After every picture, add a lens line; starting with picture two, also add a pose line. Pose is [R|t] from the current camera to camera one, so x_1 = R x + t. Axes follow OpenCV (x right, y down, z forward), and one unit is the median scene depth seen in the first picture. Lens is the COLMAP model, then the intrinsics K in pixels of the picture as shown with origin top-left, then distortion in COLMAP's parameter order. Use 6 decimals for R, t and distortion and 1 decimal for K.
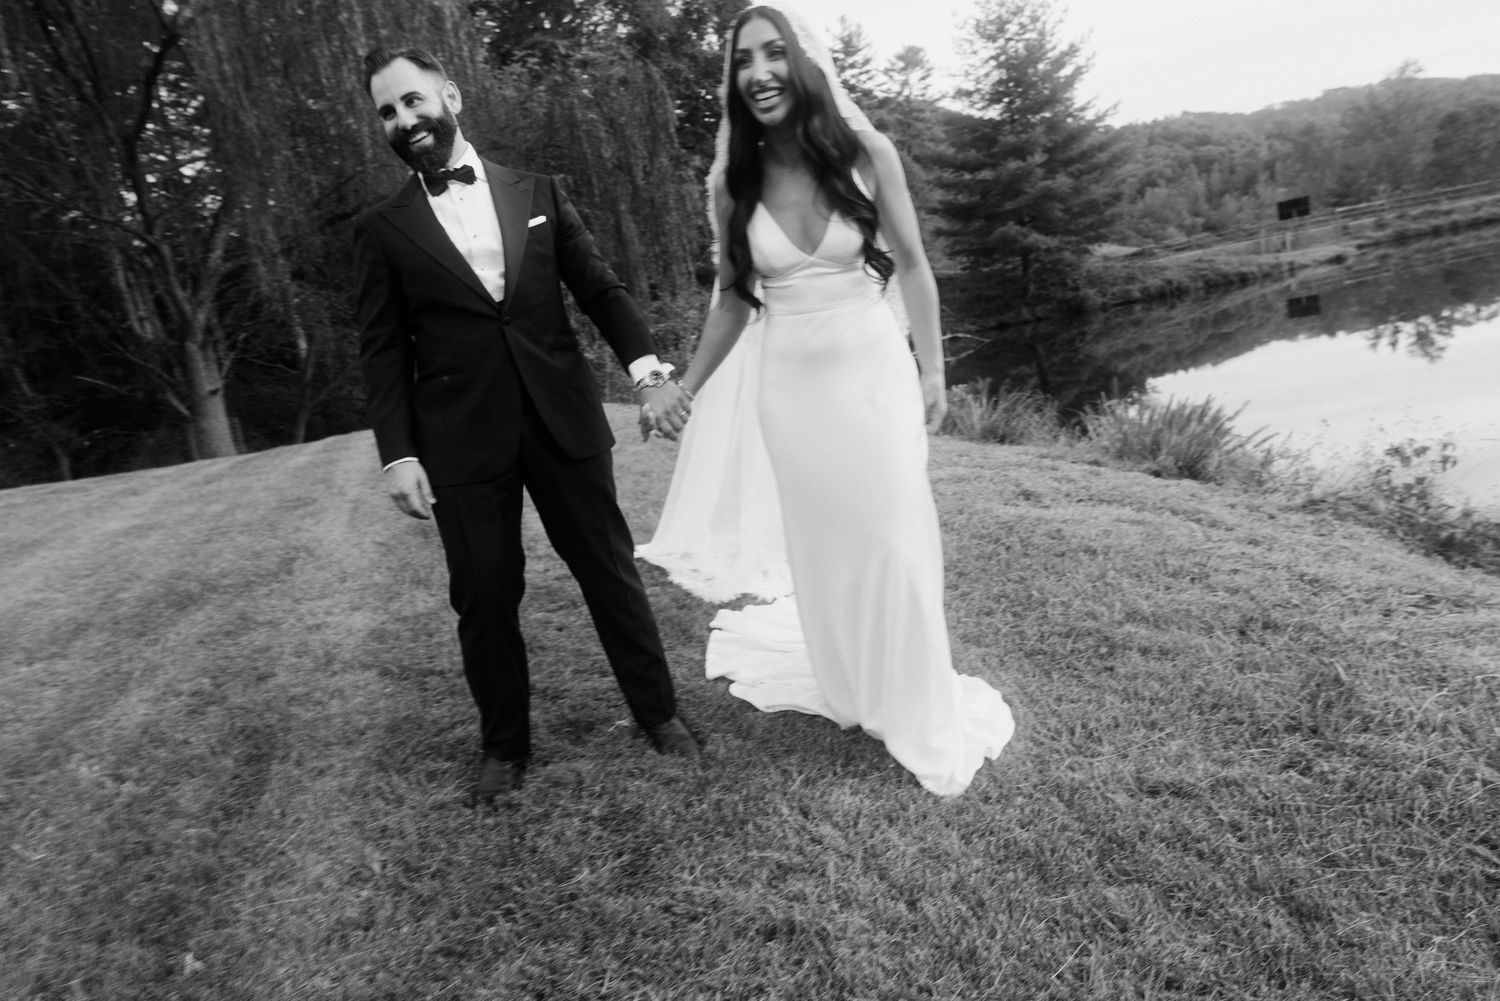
lens RADIAL K [[1016.4, 0, 755.0], [0, 1016.4, 503.5], [0, 0, 1]] dist [-0.006040, 0.005100]
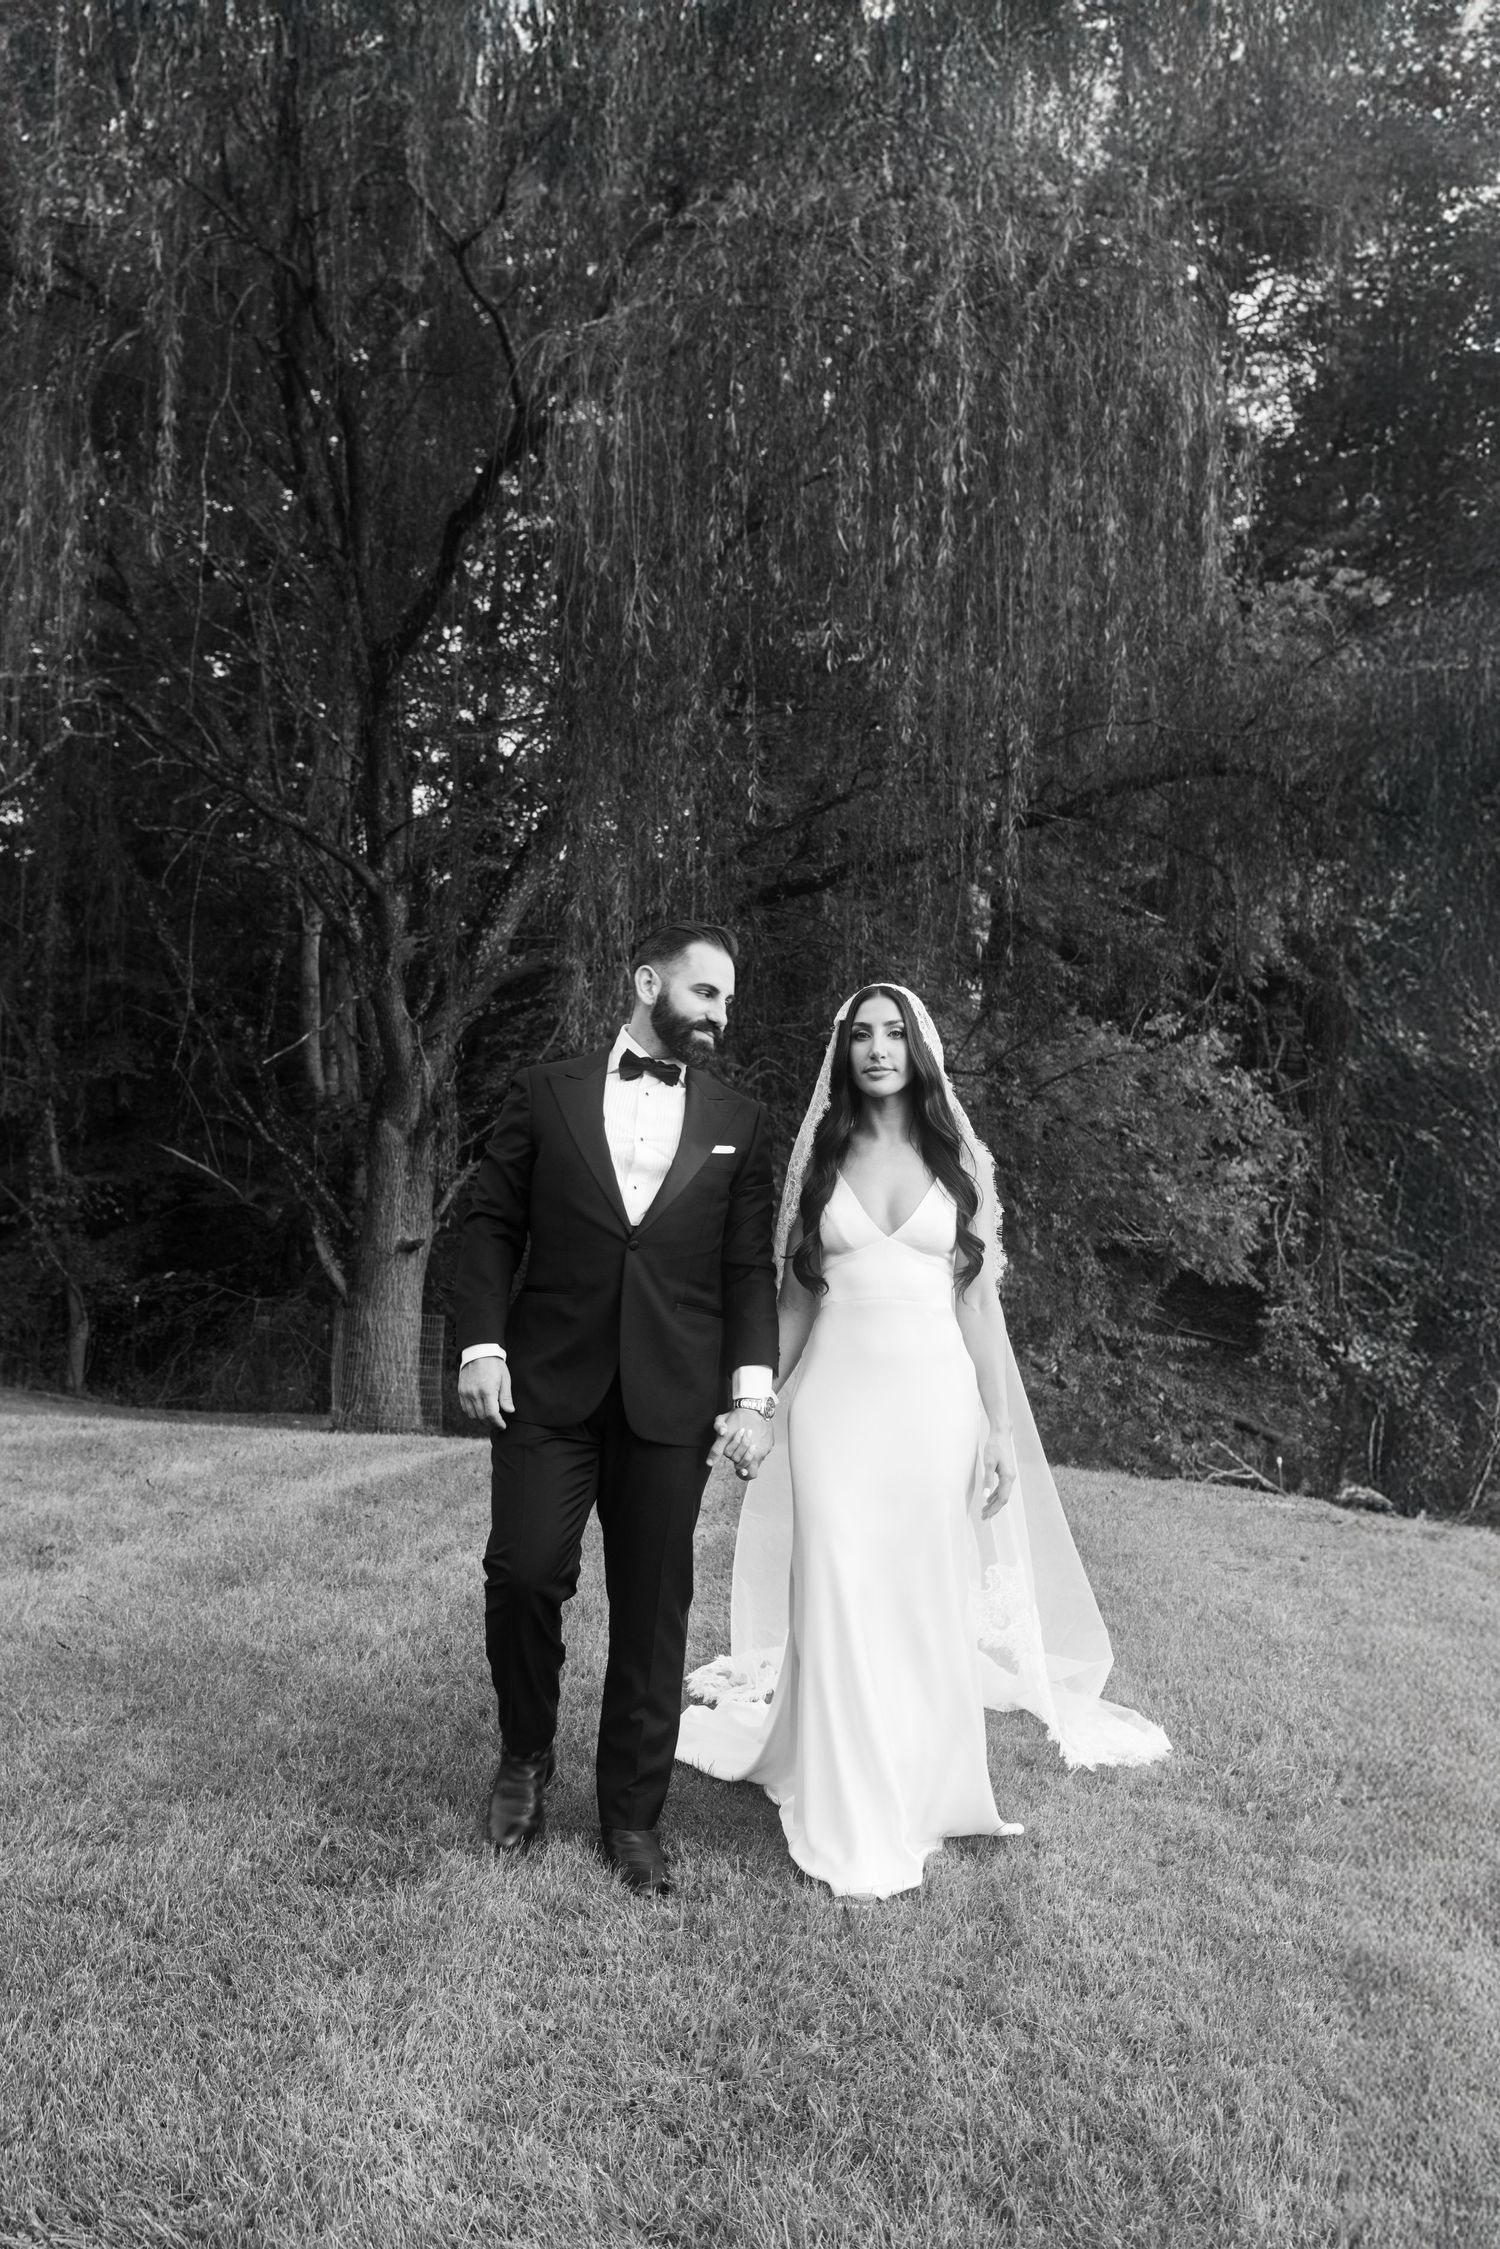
lens RADIAL K [[2491.9, 0, 685.5], [0, 2491.9, 1198.0], [0, 0, 1]] dist [0.013634, 0.000000]
pose [[0.903637, 0.181709, -0.387842, -0.051169], [-0.247310, 0.960694, -0.126112, -0.035382], [0.349682, 0.209877, 0.913057, 0.132617]]
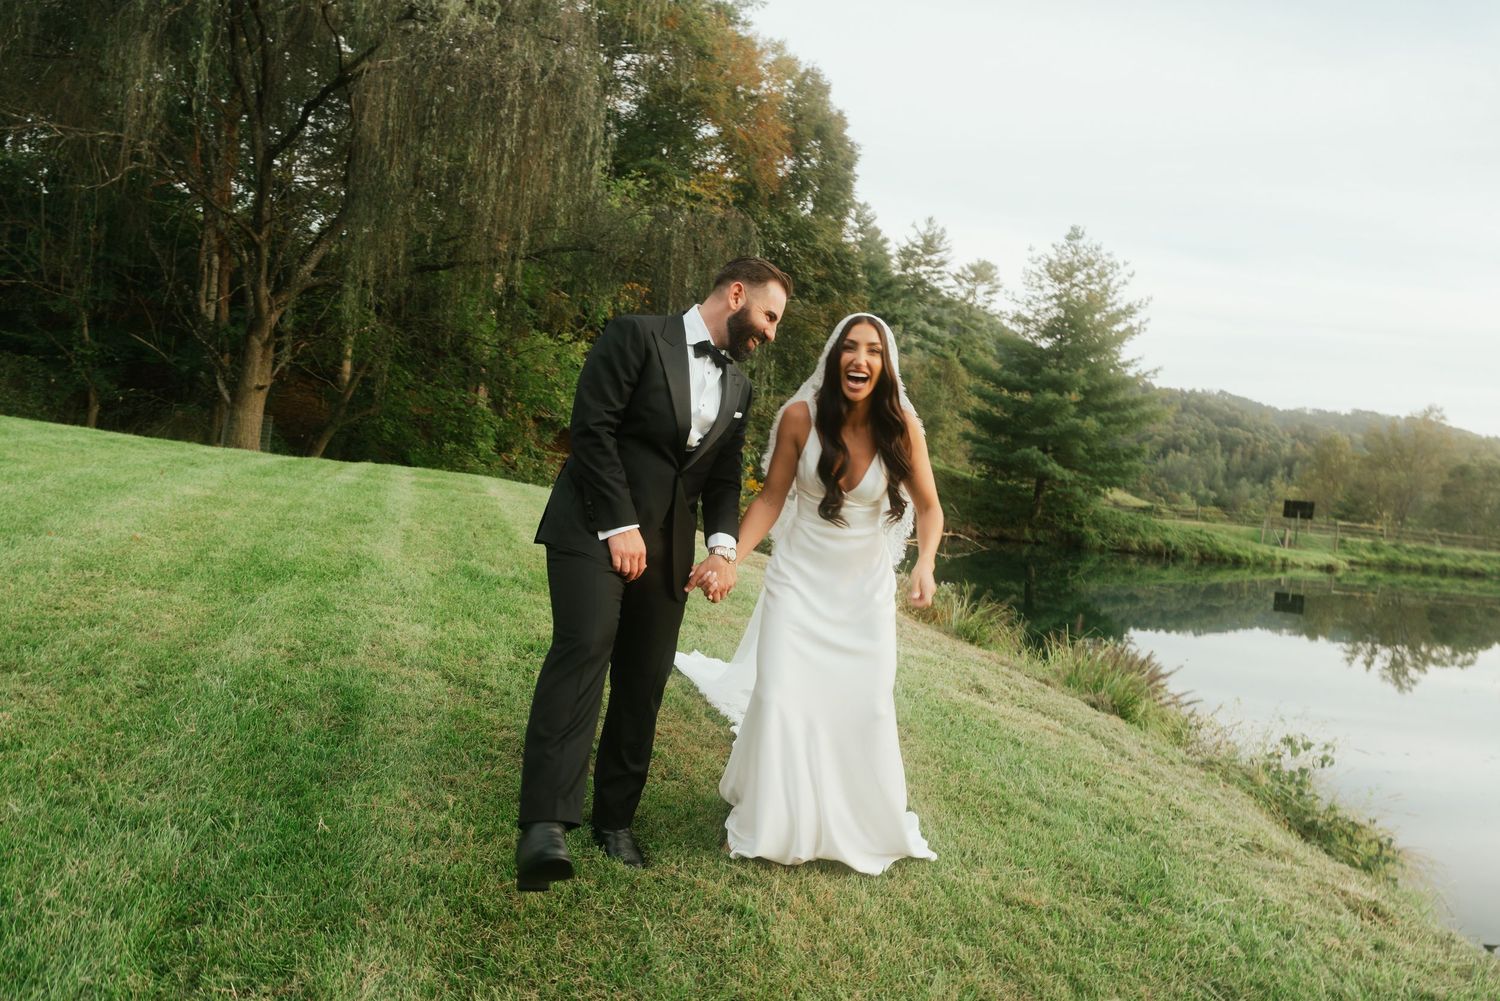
lens RADIAL K [[1016.4, 0, 760.2], [0, 1016.4, 504.7], [0, 0, 1]] dist [-0.006040, 0.005100]
pose [[0.959591, 0.281396, 0.000837, -0.009263], [-0.278633, 0.950579, -0.136980, 0.005096], [-0.039341, 0.131212, 0.990573, -0.045535]]
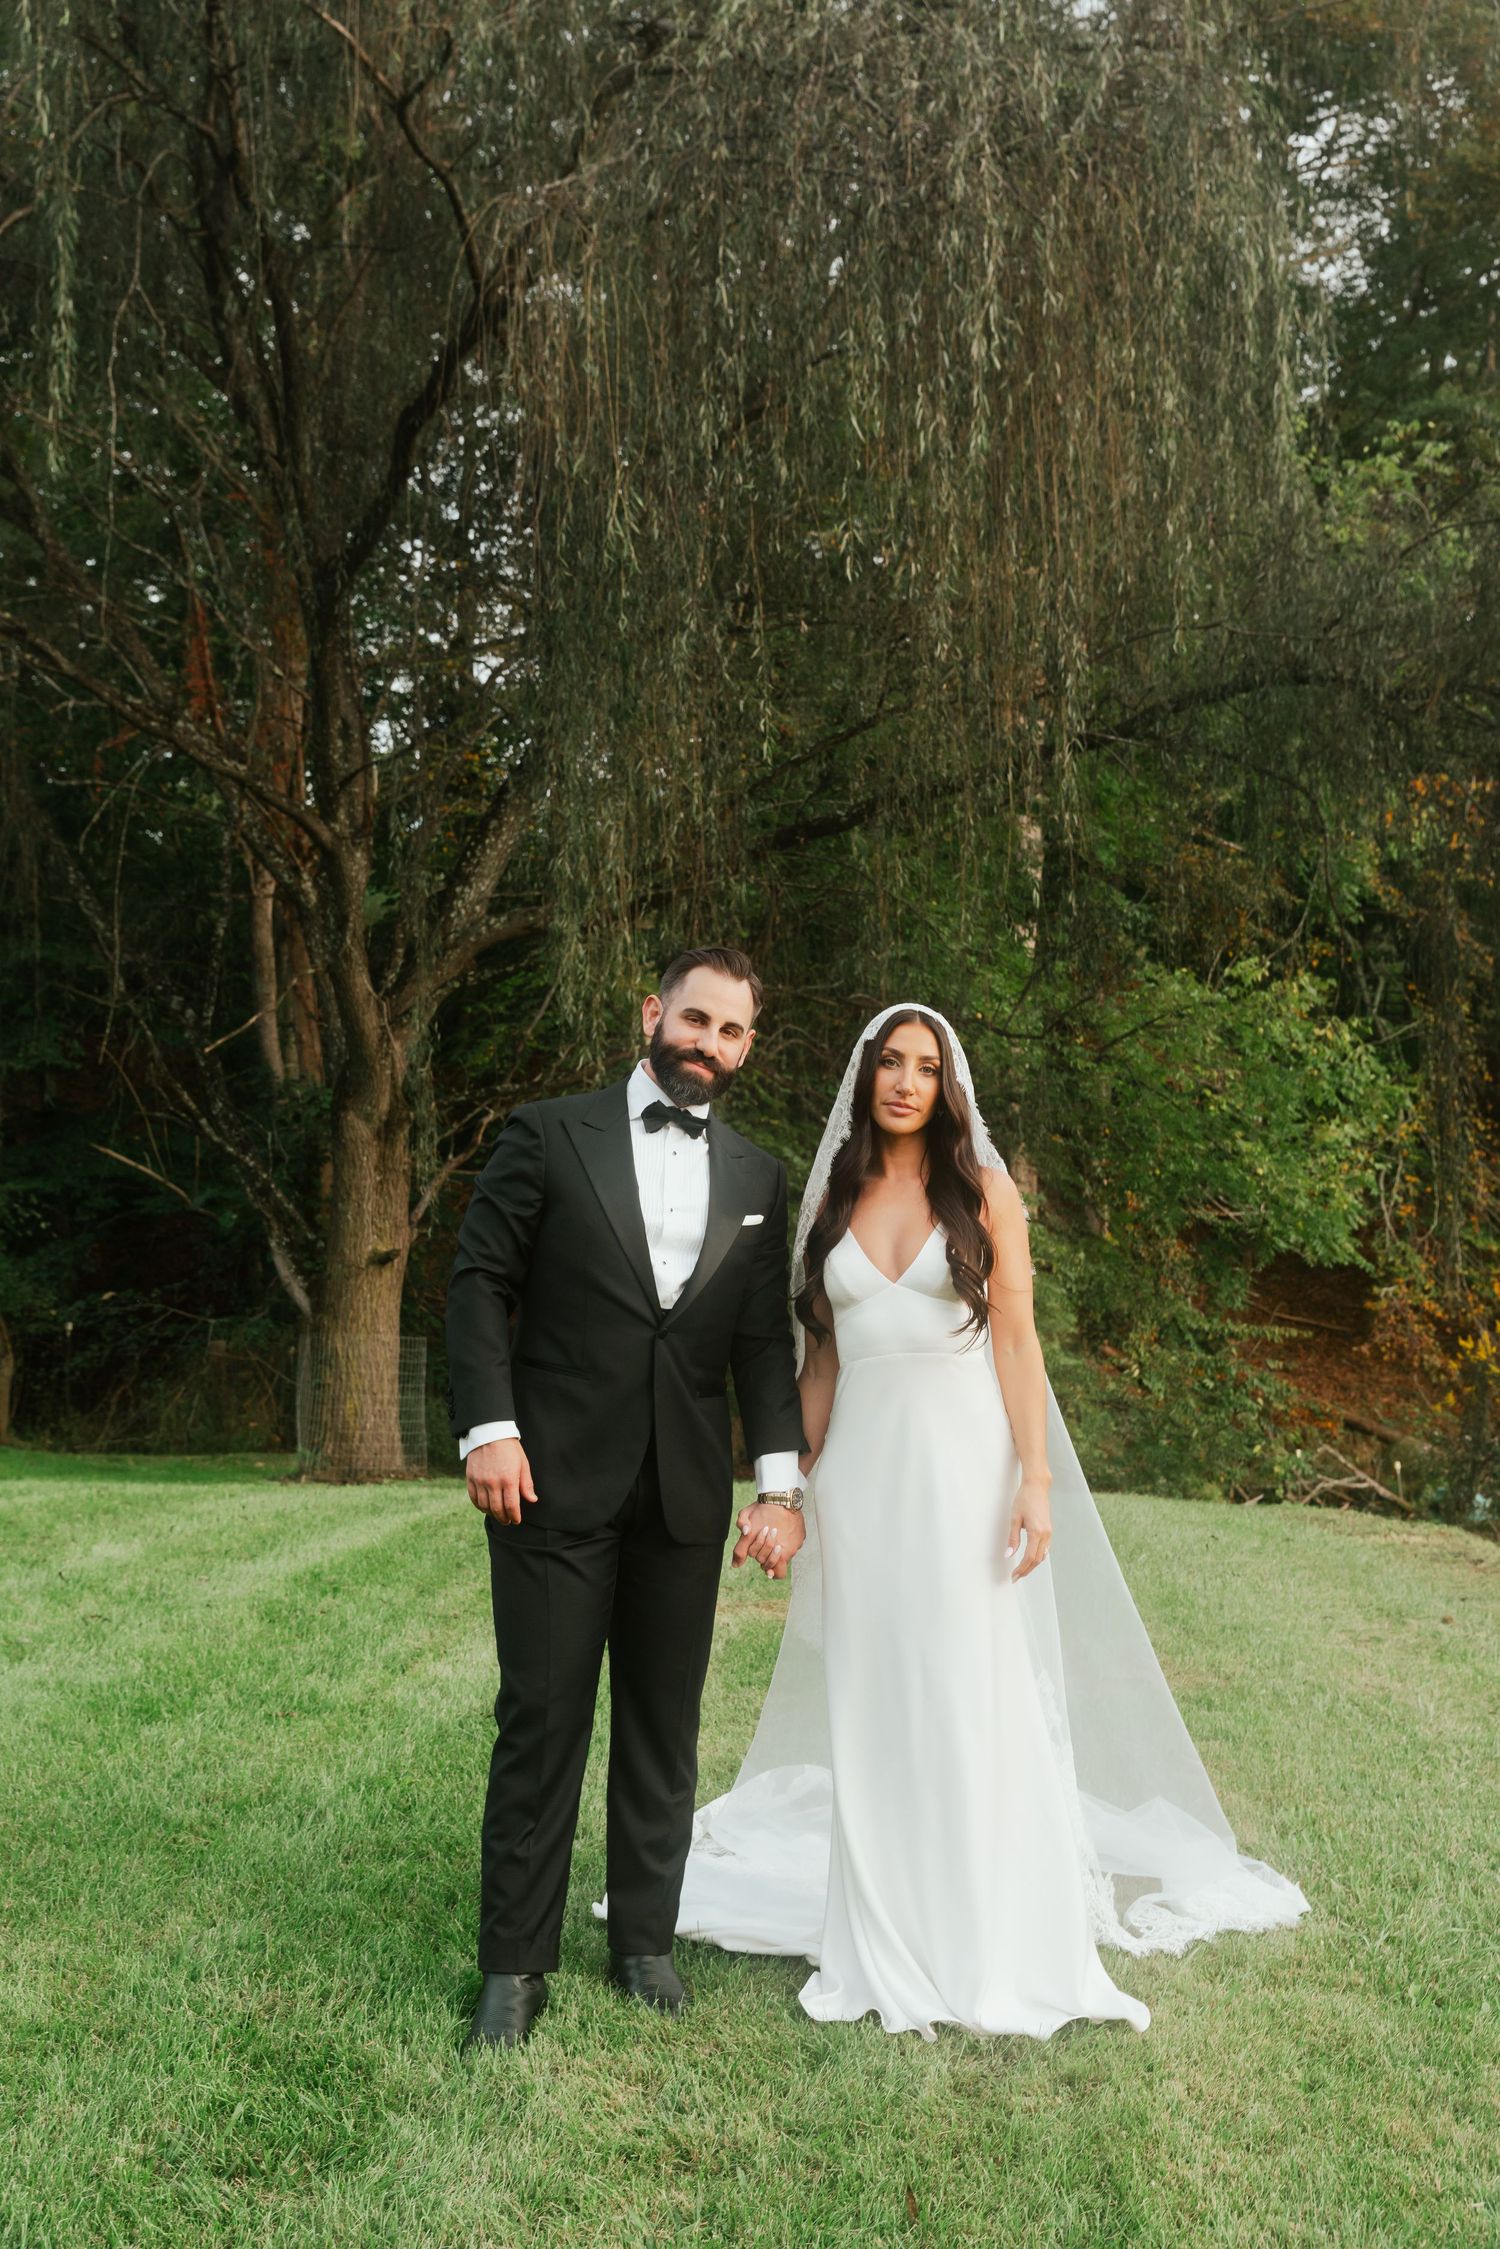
lens RADIAL K [[2837.6, 0, 751.2], [0, 2837.6, 1105.2], [0, 0, 1]] dist [0.016858, 0.000000]
pose [[0.915073, 0.142266, -0.377361, -0.059016], [-0.213286, 0.964864, -0.153448, -0.044985], [0.342271, 0.220902, 0.913265, 0.152993]]
